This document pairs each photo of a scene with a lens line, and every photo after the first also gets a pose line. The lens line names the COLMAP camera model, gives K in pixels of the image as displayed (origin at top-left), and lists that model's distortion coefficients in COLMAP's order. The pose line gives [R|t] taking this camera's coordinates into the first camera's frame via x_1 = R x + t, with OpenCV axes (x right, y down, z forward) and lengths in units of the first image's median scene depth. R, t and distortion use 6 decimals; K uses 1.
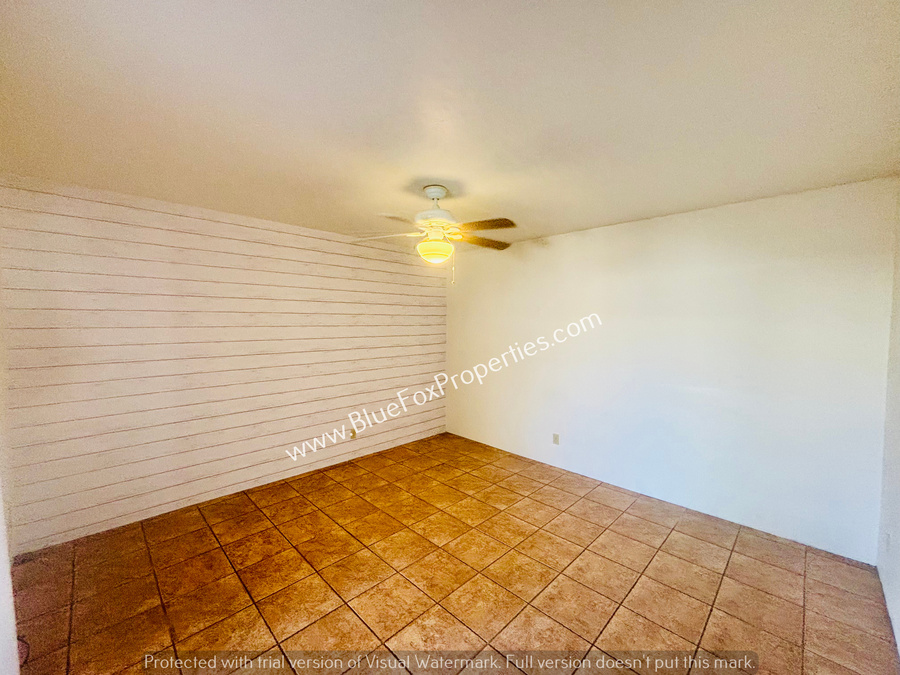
lens RADIAL K [[364.4, 0, 446.6], [0, 364.4, 340.1], [0, 0, 1]] dist [0.016312, 0.000109]
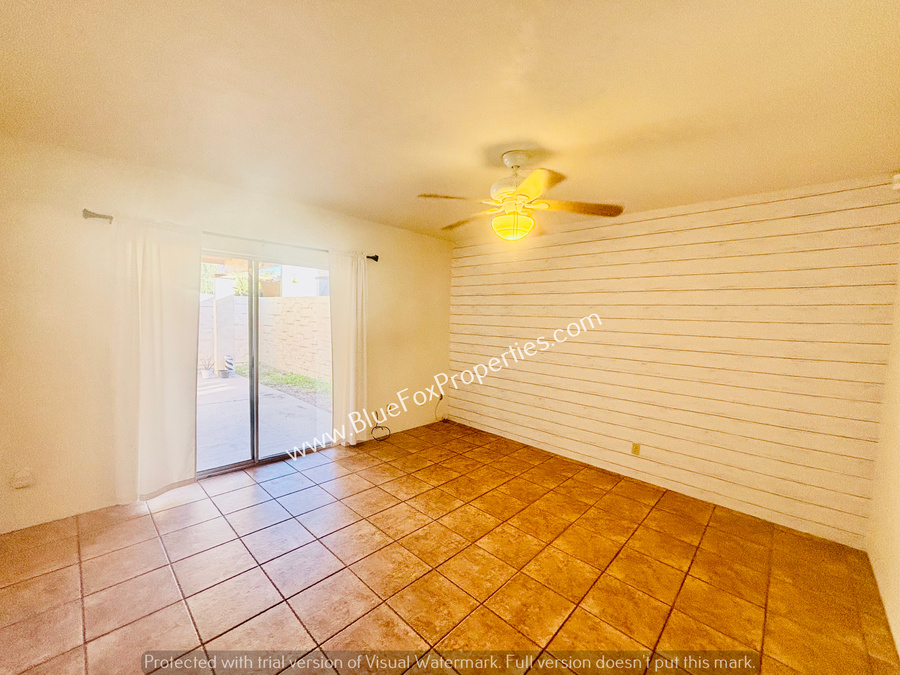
lens RADIAL K [[364.4, 0, 447.6], [0, 364.4, 335.1], [0, 0, 1]] dist [0.016312, 0.000109]
pose [[0.040407, 0.057844, -0.997508, 0.688807], [-0.082465, 0.995110, 0.054365, -0.013016], [0.995774, 0.080063, 0.044979, 0.652163]]
